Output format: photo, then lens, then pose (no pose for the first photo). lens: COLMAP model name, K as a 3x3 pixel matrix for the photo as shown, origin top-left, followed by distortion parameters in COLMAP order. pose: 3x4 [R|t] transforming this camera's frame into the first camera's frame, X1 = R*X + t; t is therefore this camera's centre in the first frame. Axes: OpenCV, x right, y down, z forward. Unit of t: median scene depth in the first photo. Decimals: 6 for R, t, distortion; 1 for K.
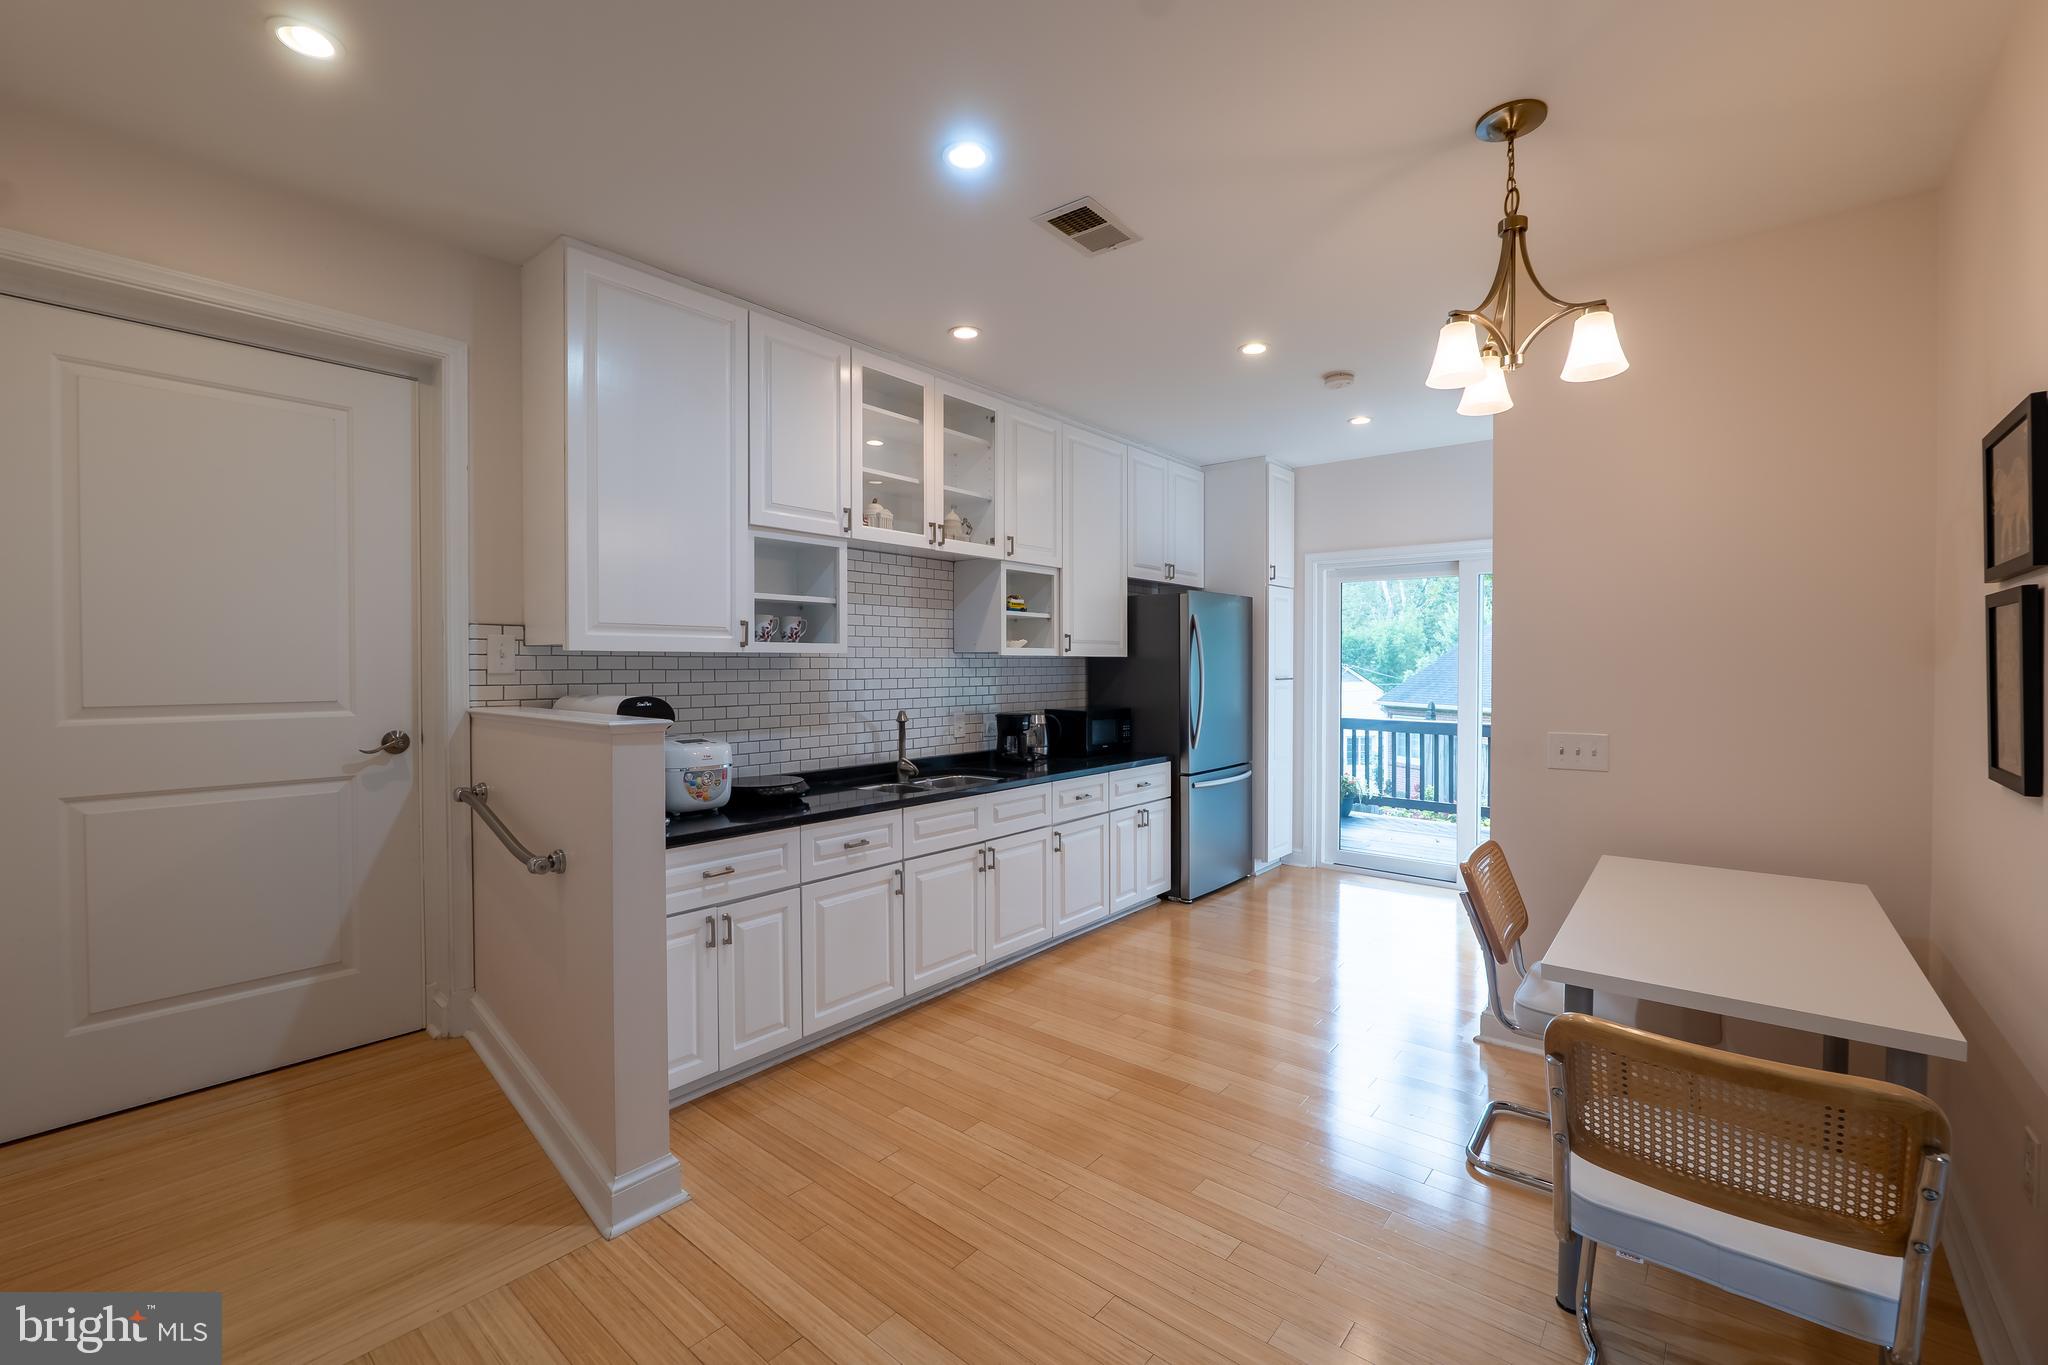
lens RADIAL K [[876.4, 0, 1024.0], [0, 876.4, 682.5], [0, 0, 1]] dist [-0.001001, -0.000057]
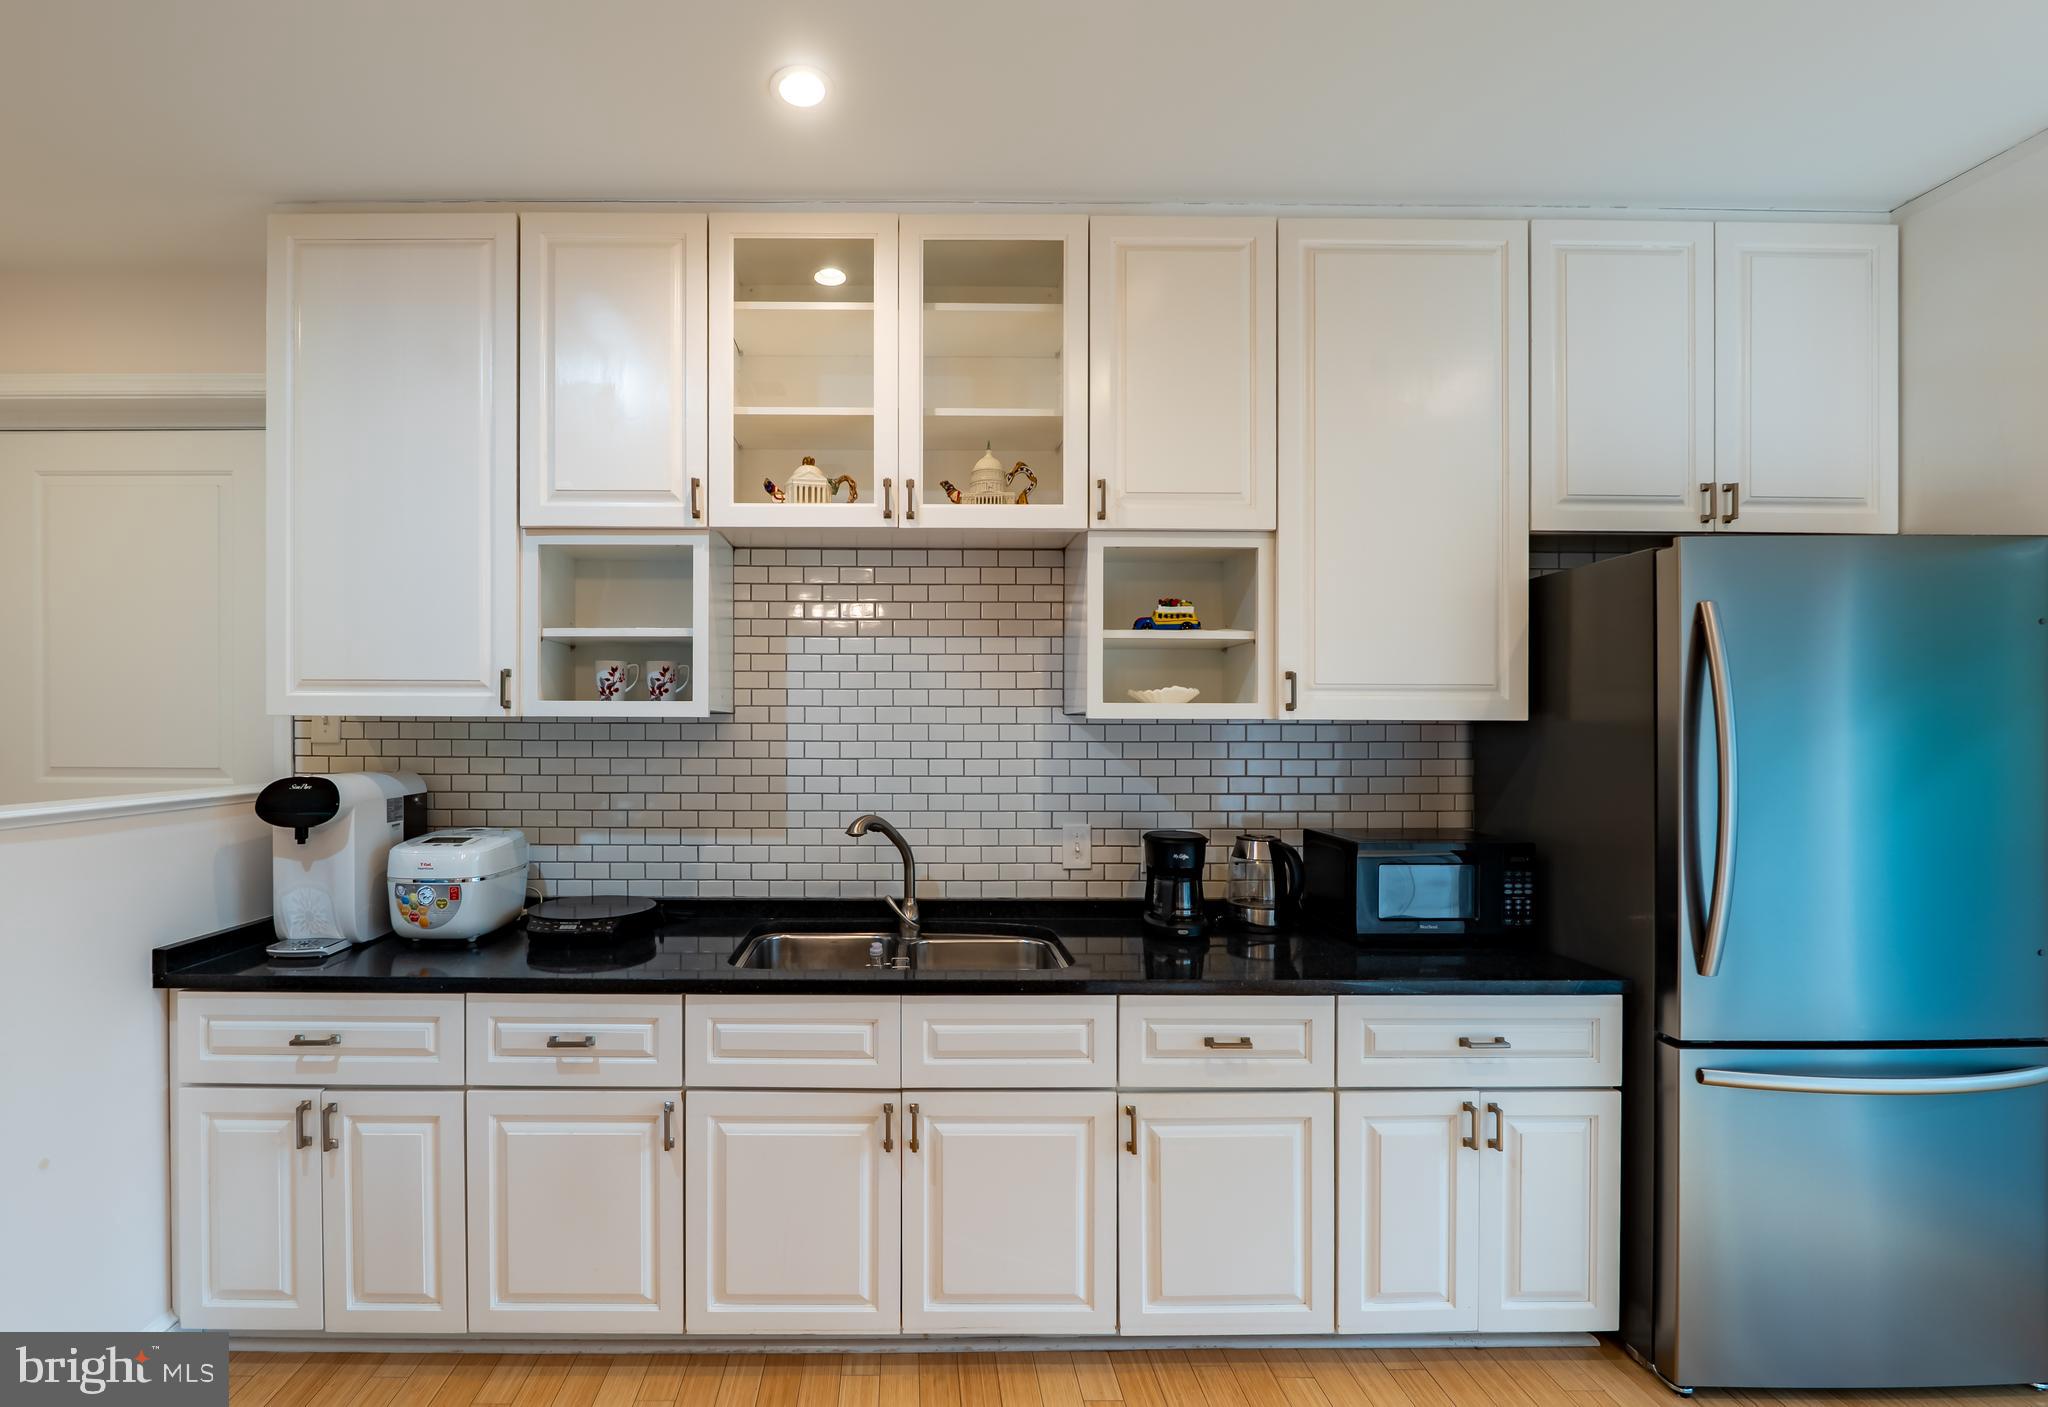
lens RADIAL K [[897.9, 0, 1019.8], [0, 897.9, 732.3], [0, 0, 1]] dist [-0.008750, -0.000073]
pose [[0.637217, 0.008680, -0.770635, 0.346152], [-0.021251, 0.999754, -0.006312, -0.019126], [0.770391, 0.020399, 0.637245, 0.635686]]
